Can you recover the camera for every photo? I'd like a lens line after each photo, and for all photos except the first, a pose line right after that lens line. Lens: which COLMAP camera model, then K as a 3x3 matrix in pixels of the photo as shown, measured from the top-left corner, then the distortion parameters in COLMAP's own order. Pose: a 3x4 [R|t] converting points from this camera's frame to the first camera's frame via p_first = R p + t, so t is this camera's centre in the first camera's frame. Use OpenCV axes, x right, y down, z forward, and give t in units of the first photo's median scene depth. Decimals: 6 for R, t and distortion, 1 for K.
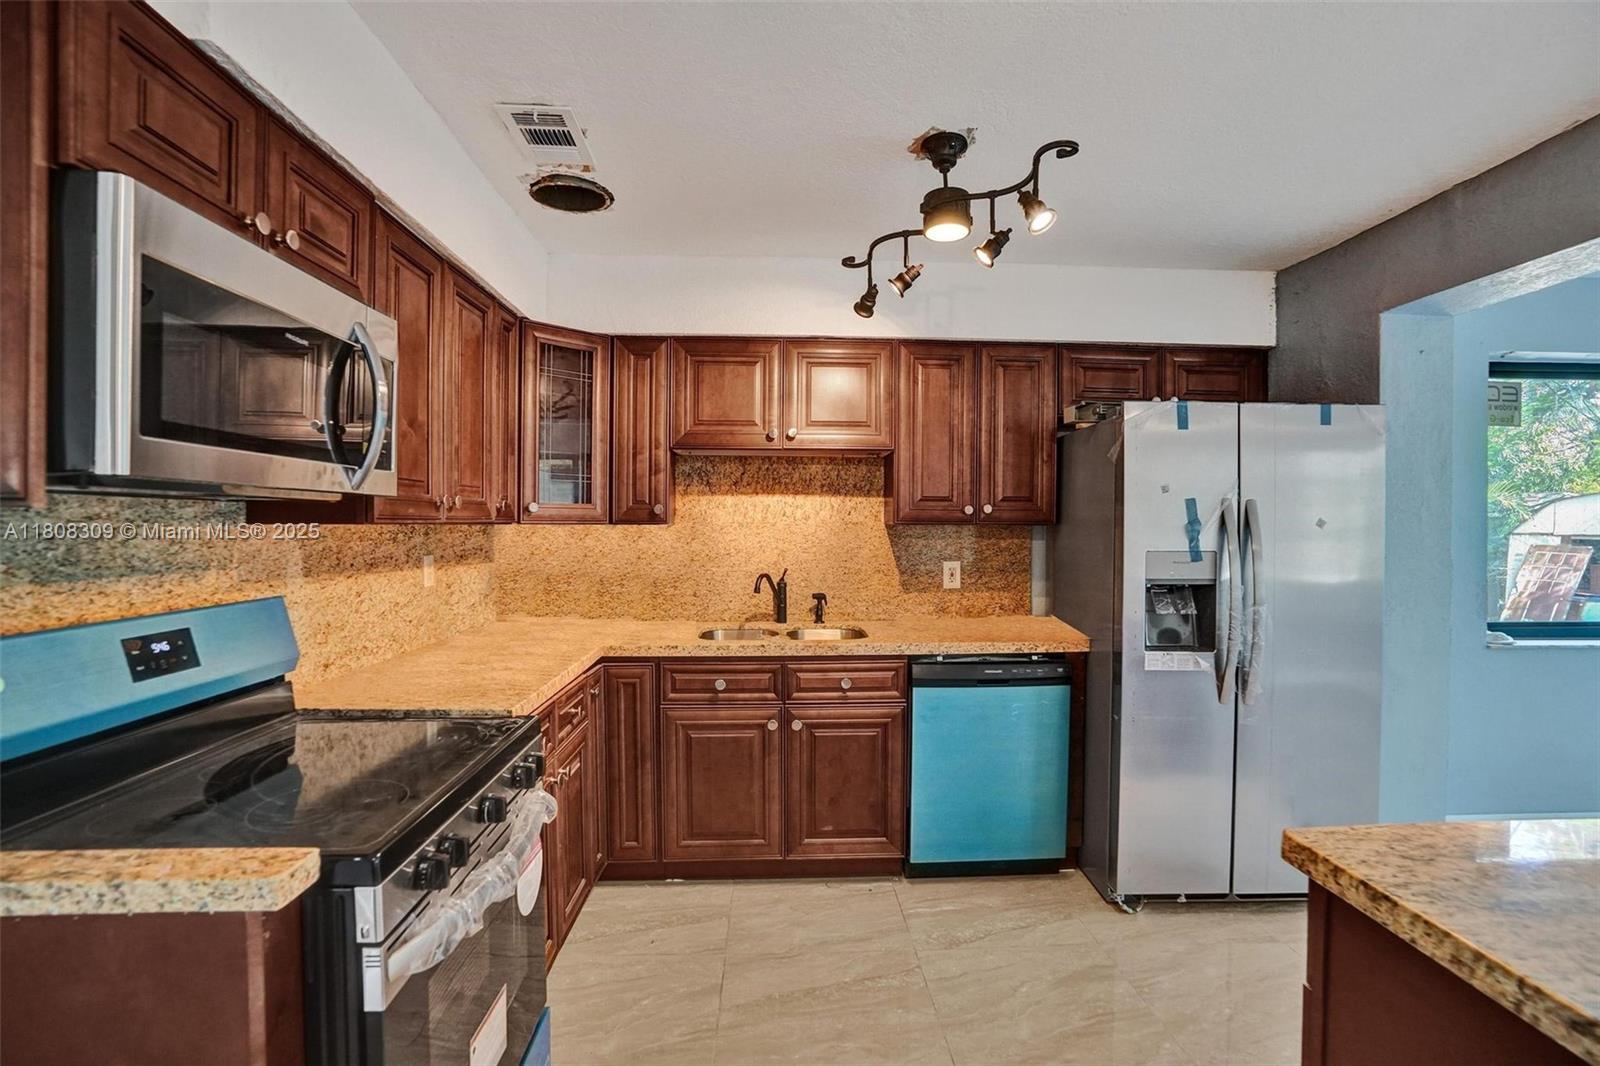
lens RADIAL K [[746.9, 0, 802.2], [0, 746.9, 538.3], [0, 0, 1]] dist [-0.071671, 0.030148]
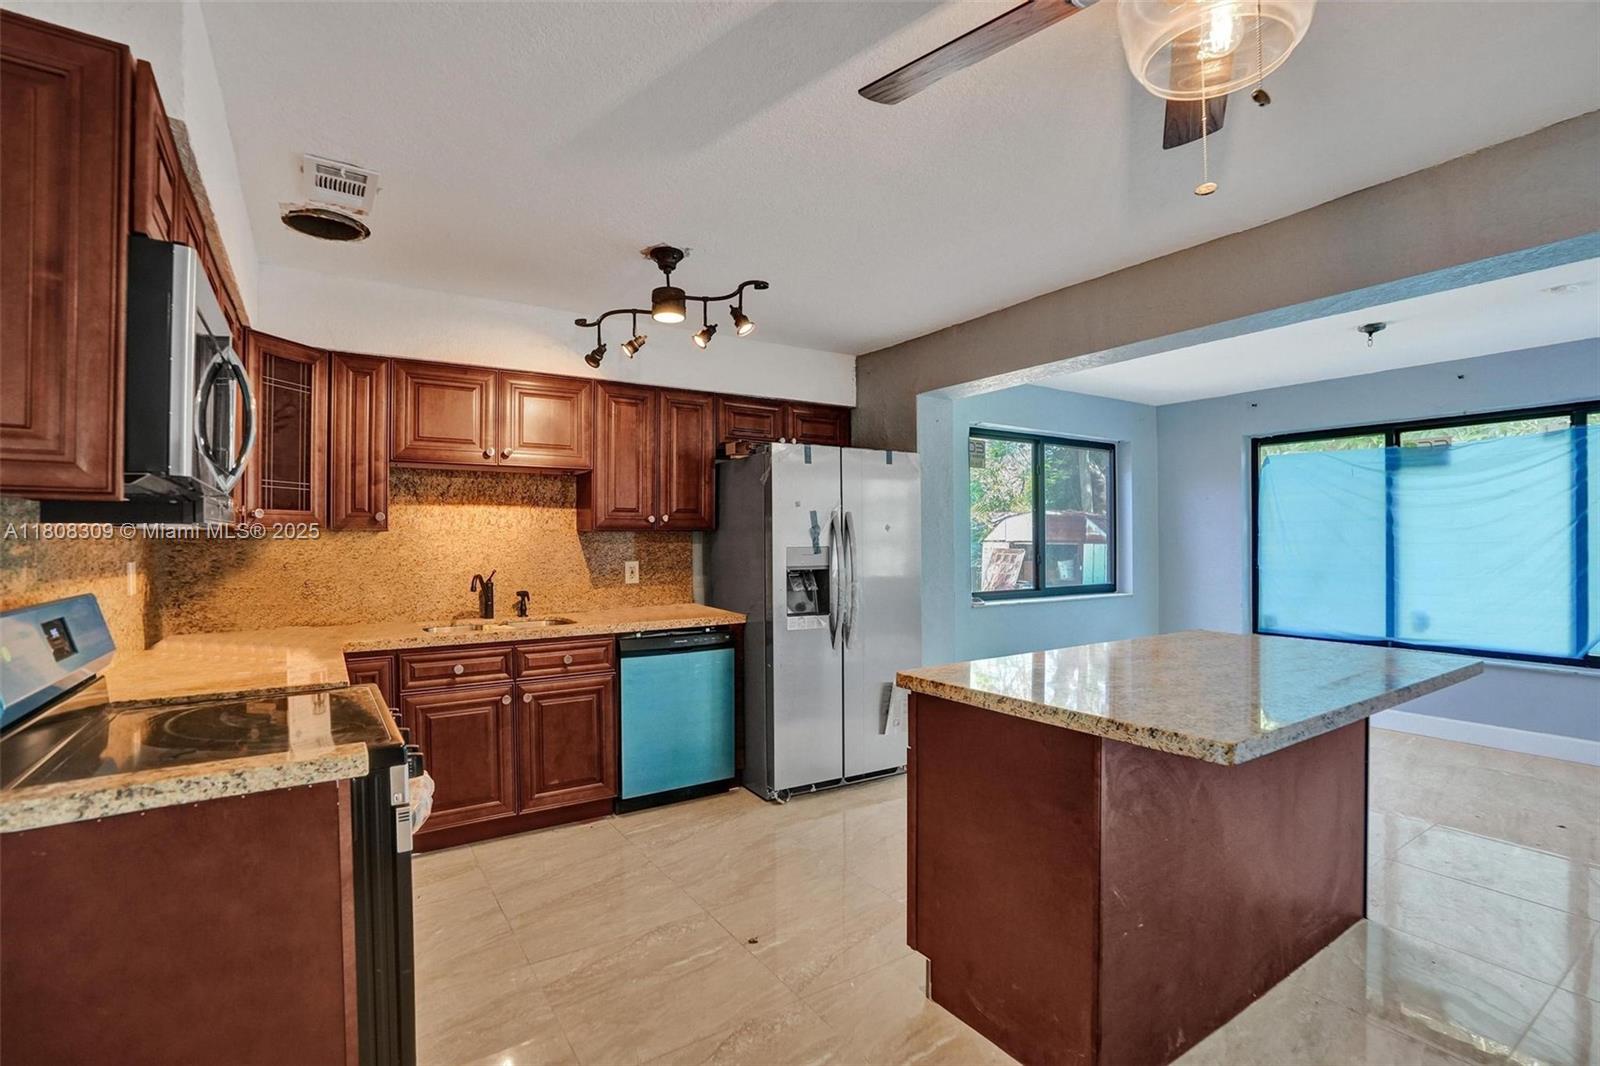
lens RADIAL K [[746.9, 0, 802.2], [0, 746.9, 538.3], [0, 0, 1]] dist [-0.071671, 0.030148]
pose [[0.857527, -0.006594, 0.514396, -0.232110], [0.017585, 0.999709, -0.016500, 0.022294], [-0.514138, 0.023195, 0.857394, -0.241854]]
